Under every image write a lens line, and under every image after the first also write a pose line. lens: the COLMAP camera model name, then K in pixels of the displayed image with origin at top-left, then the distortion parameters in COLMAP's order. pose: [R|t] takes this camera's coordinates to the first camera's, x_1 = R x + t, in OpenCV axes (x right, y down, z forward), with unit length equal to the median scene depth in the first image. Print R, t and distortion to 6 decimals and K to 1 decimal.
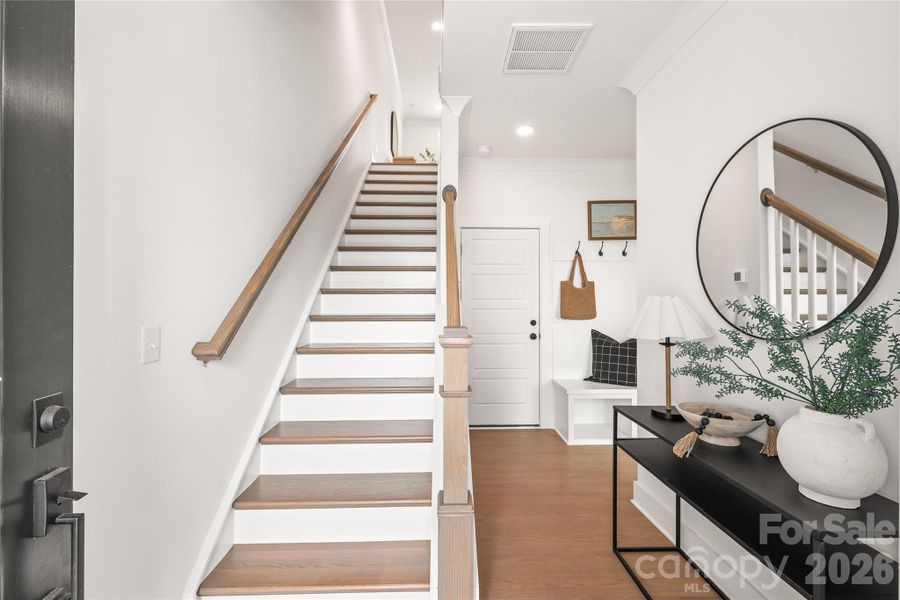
lens RADIAL K [[405.3, 0, 449.4], [0, 405.3, 296.7], [0, 0, 1]] dist [0.005347, -0.001281]
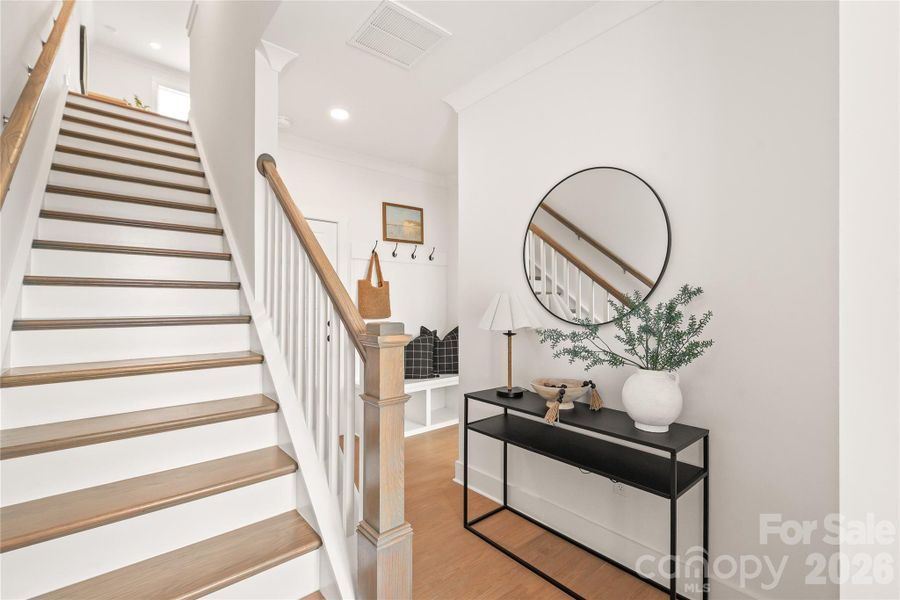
lens RADIAL K [[405.3, 0, 451.8], [0, 405.3, 302.3], [0, 0, 1]] dist [0.005347, -0.001281]
pose [[0.768727, 0.002165, 0.639573, -0.309190], [-0.005022, 0.999984, 0.002652, 0.020957], [-0.639557, -0.005250, 0.768726, 0.187085]]
